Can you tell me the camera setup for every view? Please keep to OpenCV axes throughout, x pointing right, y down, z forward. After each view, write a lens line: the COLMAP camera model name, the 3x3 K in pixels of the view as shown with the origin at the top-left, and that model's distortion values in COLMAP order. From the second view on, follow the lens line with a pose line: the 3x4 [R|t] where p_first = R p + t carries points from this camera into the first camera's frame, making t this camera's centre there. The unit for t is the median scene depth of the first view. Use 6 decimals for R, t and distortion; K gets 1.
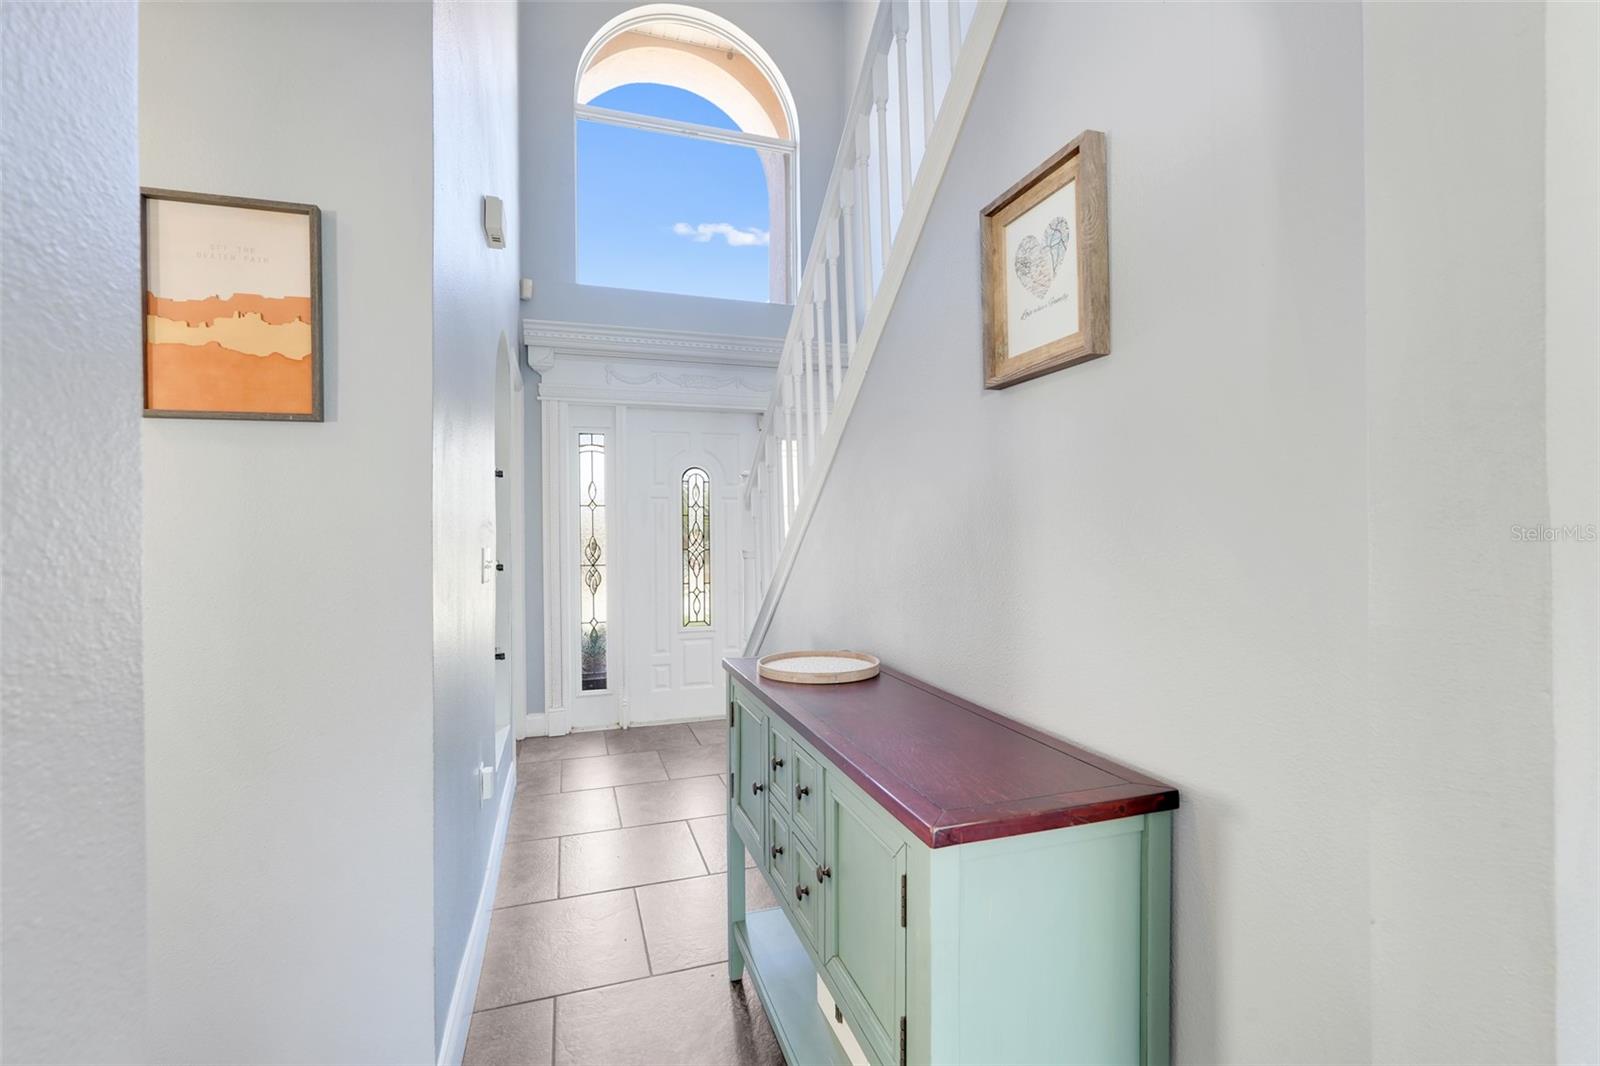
lens RADIAL K [[710.8, 0, 804.9], [0, 710.8, 535.7], [0, 0, 1]] dist [-0.009576, 0.005950]
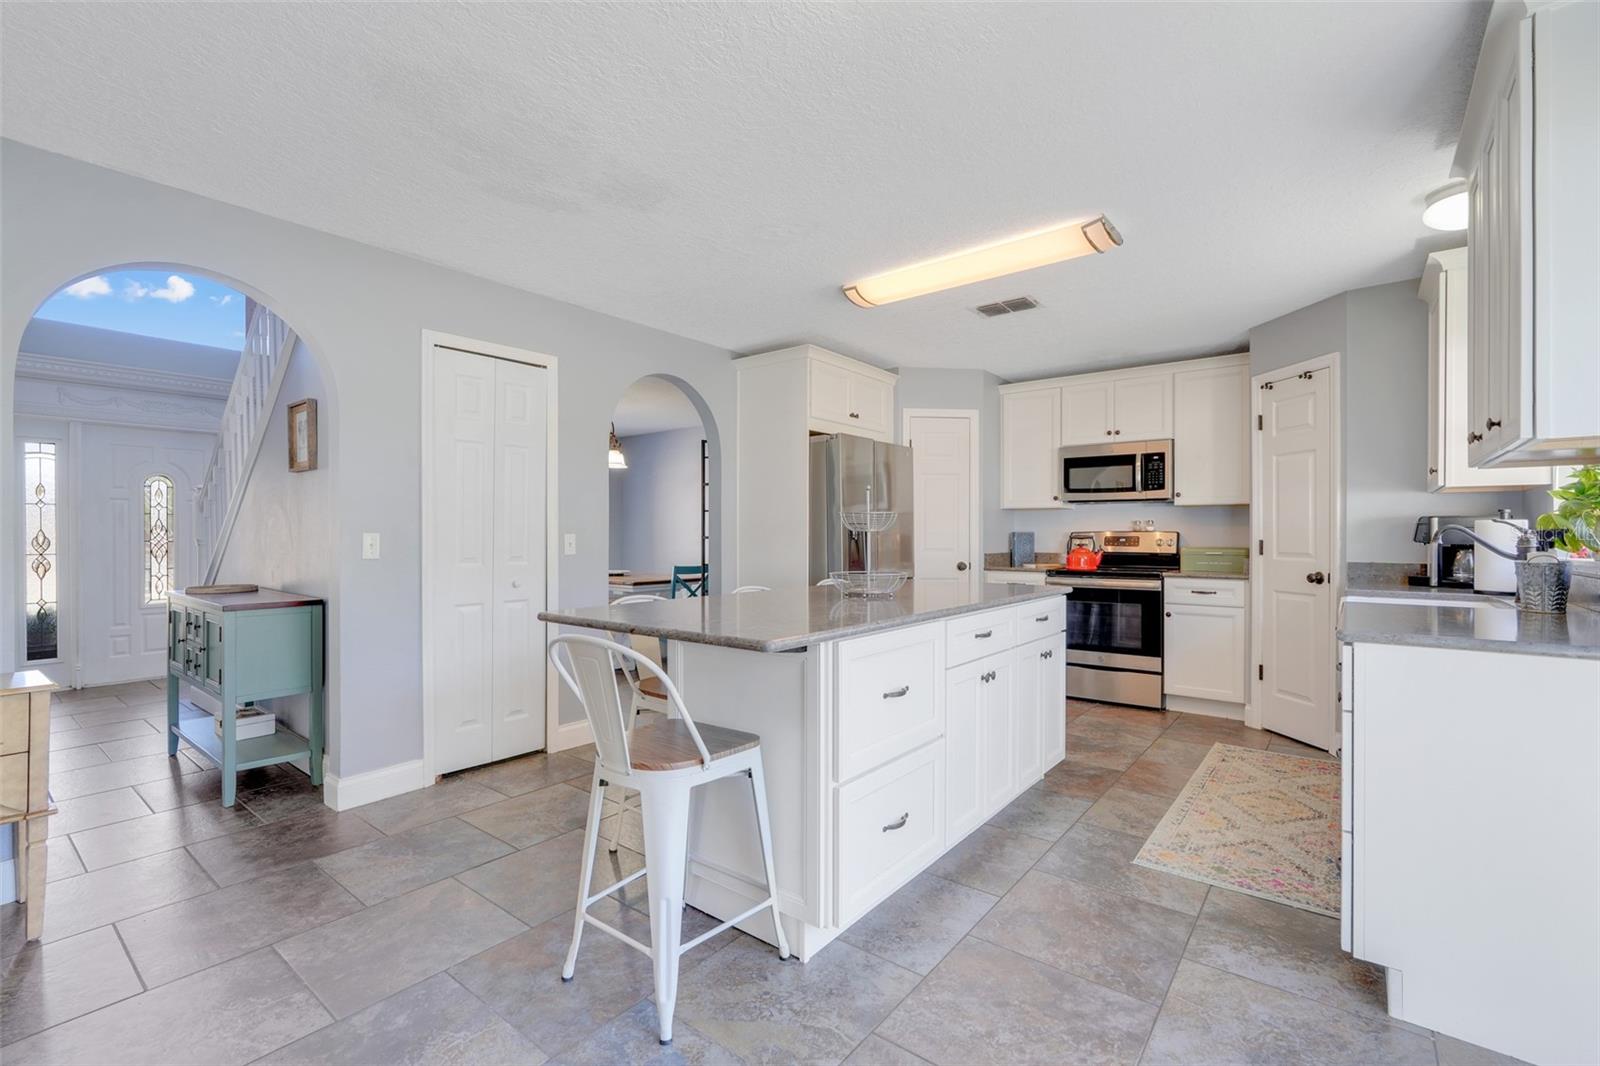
lens RADIAL K [[710.8, 0, 804.9], [0, 710.8, 535.7], [0, 0, 1]] dist [-0.009576, 0.005950]
pose [[0.841175, 0.003664, 0.540750, 0.132966], [-0.002321, 0.999992, -0.003165, 0.011132], [-0.540758, 0.001407, 0.841177, -0.679057]]
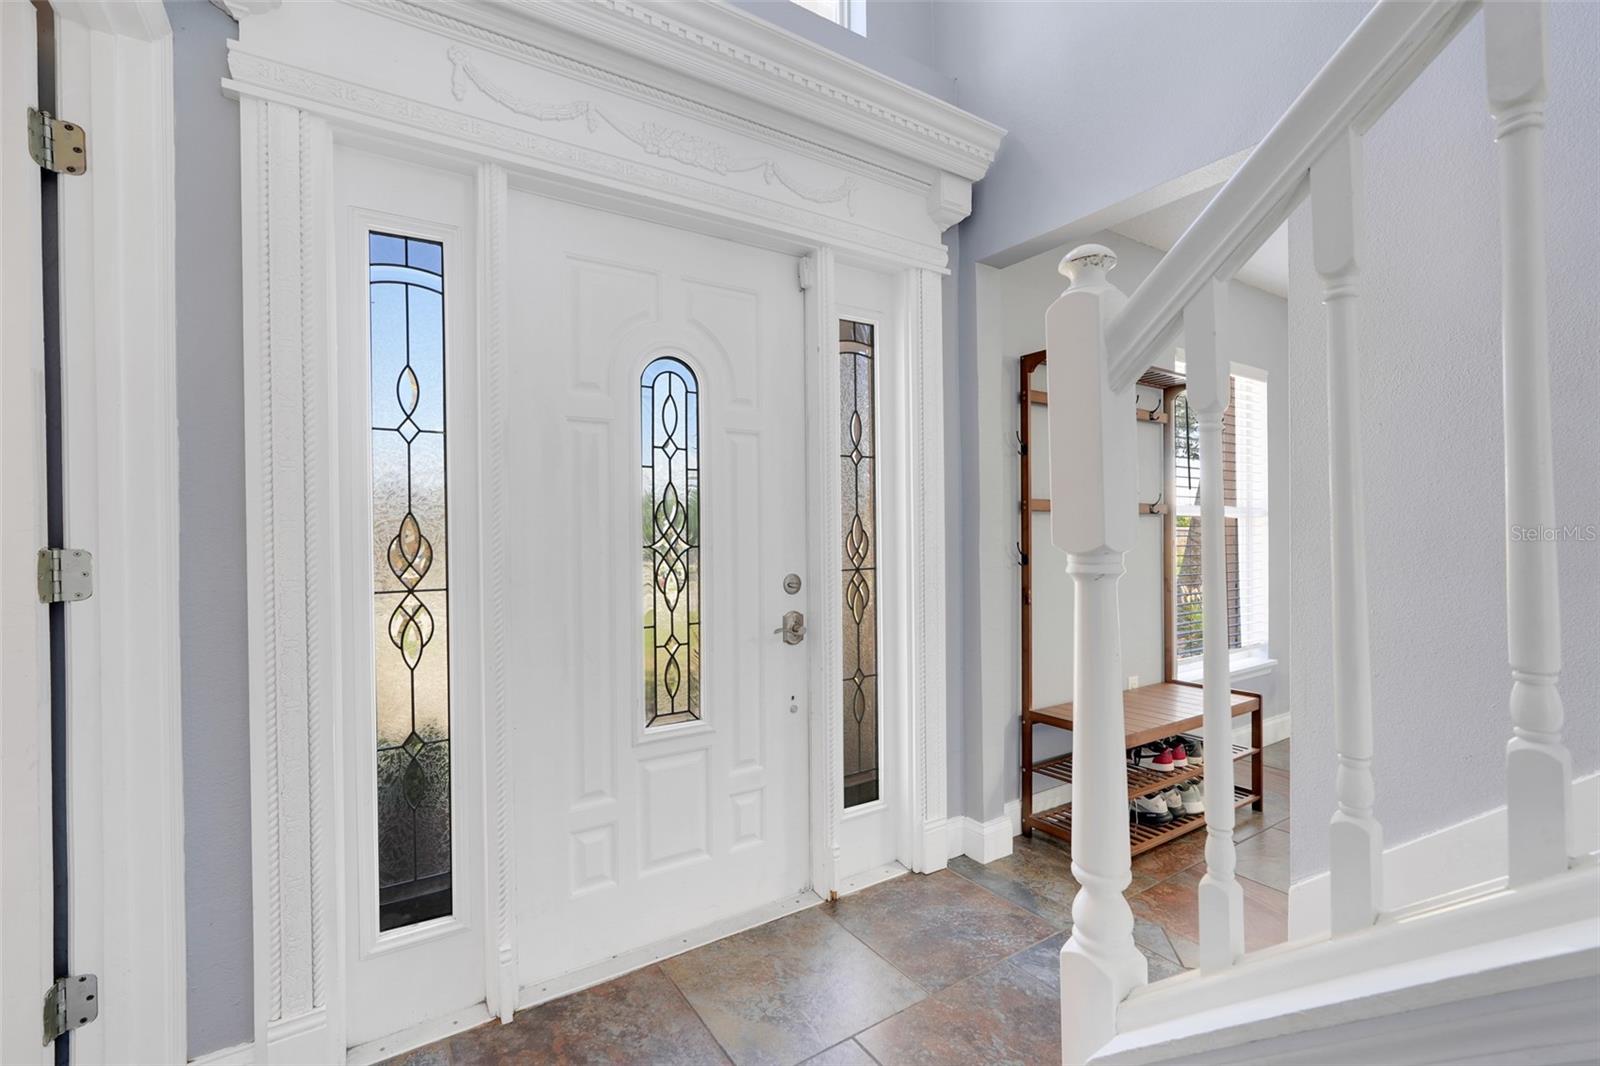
lens RADIAL K [[710.8, 0, 804.9], [0, 710.8, 535.7], [0, 0, 1]] dist [-0.009576, 0.005950]
pose [[0.967198, -0.004853, 0.253976, -0.191576], [0.005262, 0.999986, -0.000931, 0.014083], [-0.253967, 0.002237, 0.967210, 0.585761]]
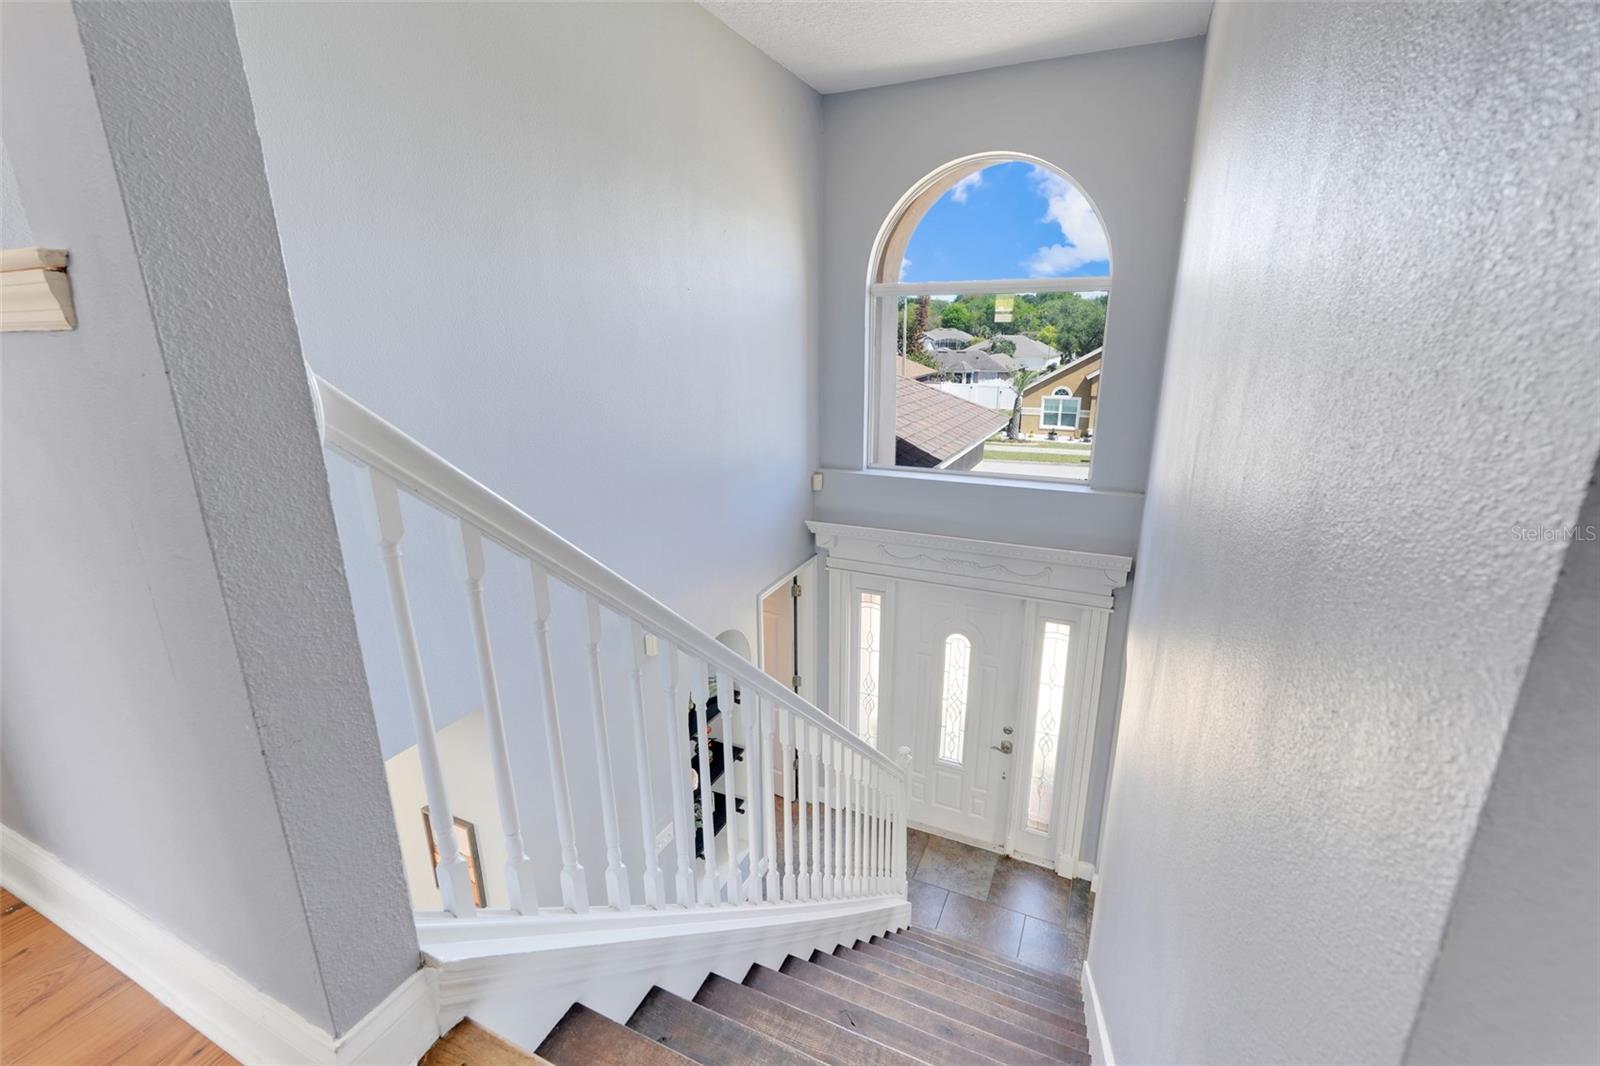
lens RADIAL K [[710.8, 0, 804.9], [0, 710.8, 535.7], [0, 0, 1]] dist [-0.009576, 0.005950]
pose [[0.707664, 0.196581, -0.678651, 0.399918], [0.010034, 0.957623, 0.287851, -0.573224], [0.706478, -0.210511, 0.675703, 0.148821]]
